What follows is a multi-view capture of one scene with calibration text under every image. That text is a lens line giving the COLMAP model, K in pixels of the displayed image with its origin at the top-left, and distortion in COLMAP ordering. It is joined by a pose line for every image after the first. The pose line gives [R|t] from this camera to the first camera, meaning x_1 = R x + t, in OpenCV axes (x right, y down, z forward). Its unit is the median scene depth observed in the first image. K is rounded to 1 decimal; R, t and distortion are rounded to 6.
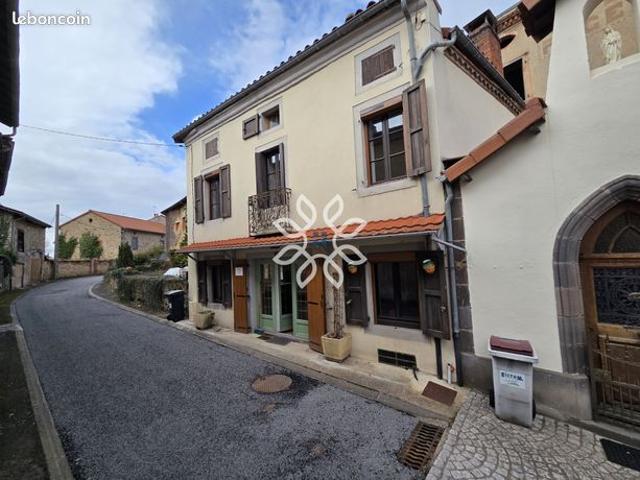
lens RADIAL K [[257.7, 0, 318.0], [0, 257.7, 238.1], [0, 0, 1]] dist [0.001084, 0.000051]
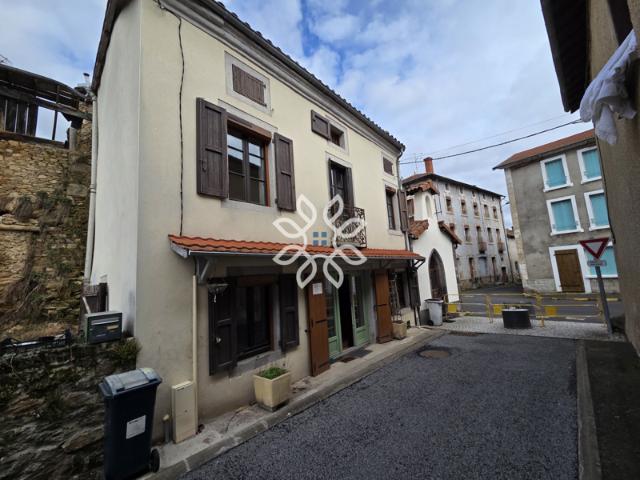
lens RADIAL K [[257.7, 0, 318.5], [0, 257.7, 244.1], [0, 0, 1]] dist [0.001084, 0.000051]
pose [[0.102017, 0.167375, 0.980601, -1.220018], [0.005209, 0.985640, -0.168777, 0.148495], [-0.994769, 0.022327, 0.099680, 1.050758]]
